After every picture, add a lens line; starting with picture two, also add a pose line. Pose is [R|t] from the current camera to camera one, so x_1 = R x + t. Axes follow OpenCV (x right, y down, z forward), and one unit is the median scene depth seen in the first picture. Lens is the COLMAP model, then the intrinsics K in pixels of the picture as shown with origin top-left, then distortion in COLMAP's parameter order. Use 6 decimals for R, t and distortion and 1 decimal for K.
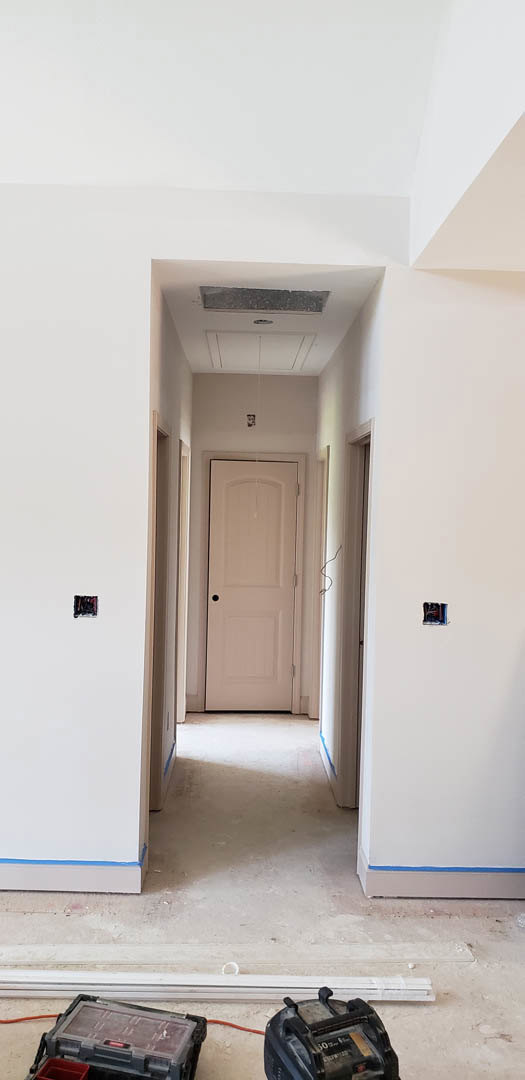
lens RADIAL K [[845.8, 0, 262.5], [0, 845.8, 540.0], [0, 0, 1]] dist [0.192298, -0.385871]
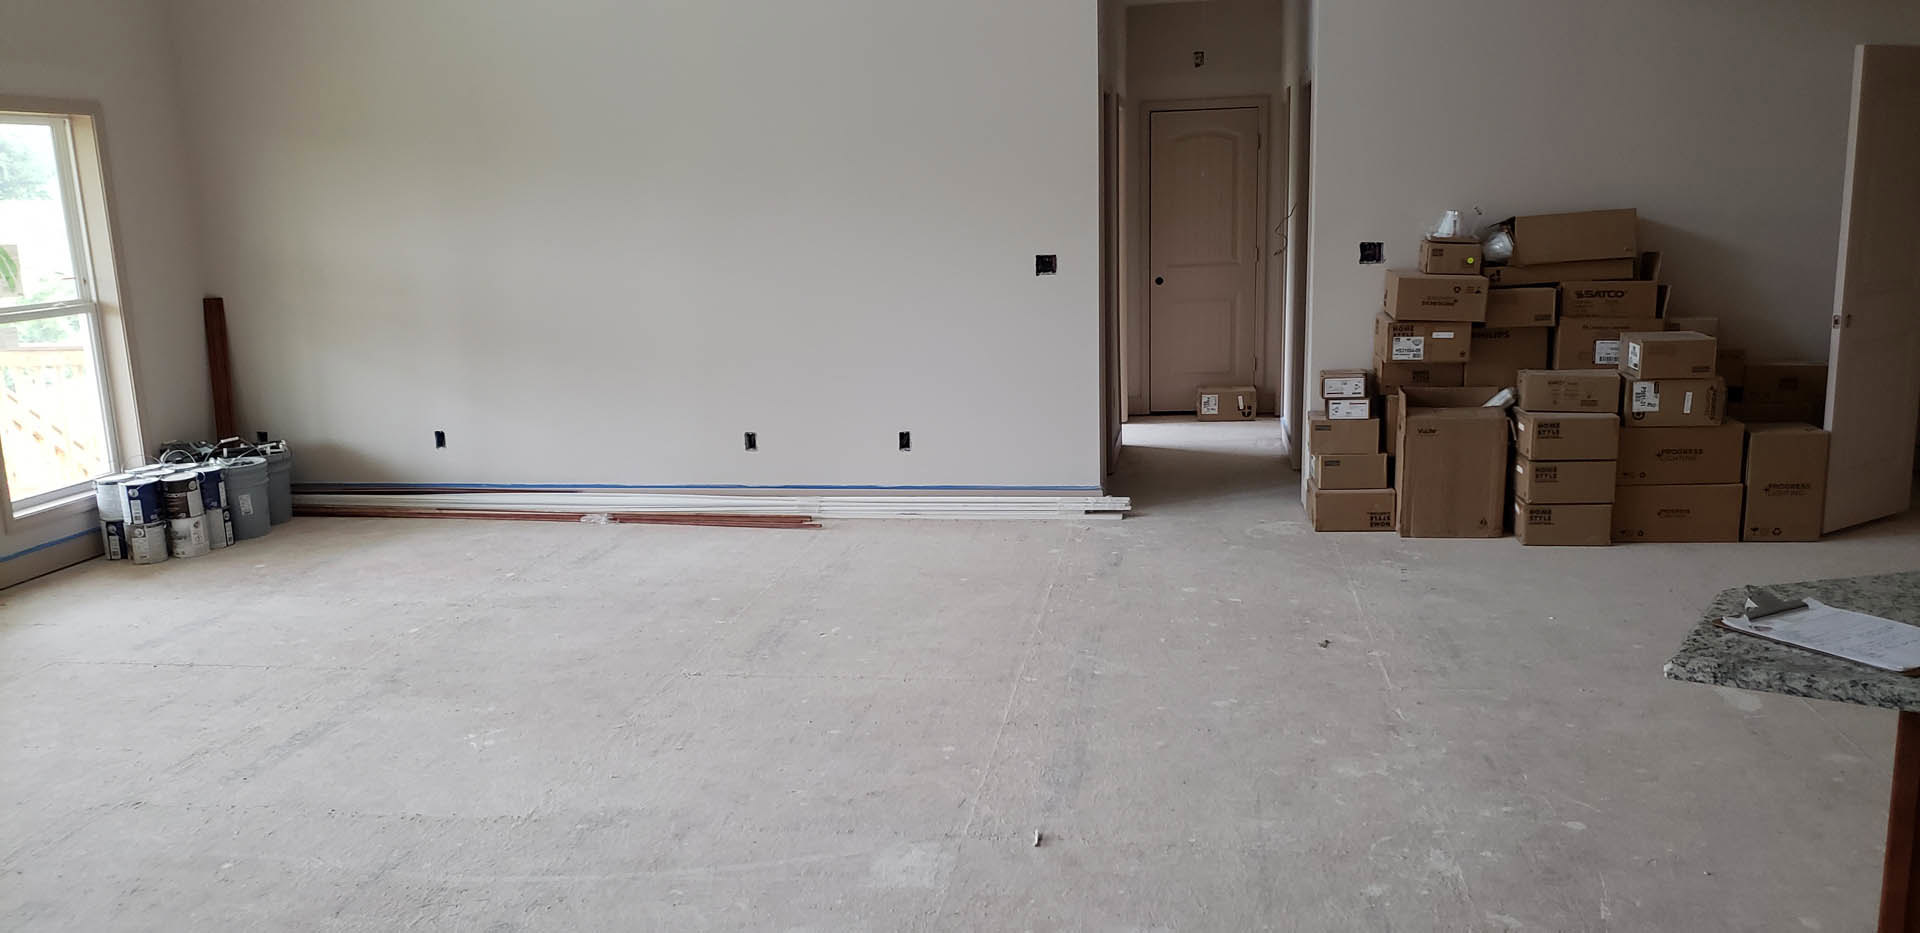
lens RADIAL K [[1503.6, 0, 960.0], [0, 1503.6, 466.5], [0, 0, 1]] dist [0.192298, -0.385871]
pose [[0.983196, -0.021873, -0.181239, 0.018813], [0.047875, 0.988942, 0.140361, 0.031554], [0.176165, -0.146679, 0.973371, -0.547026]]
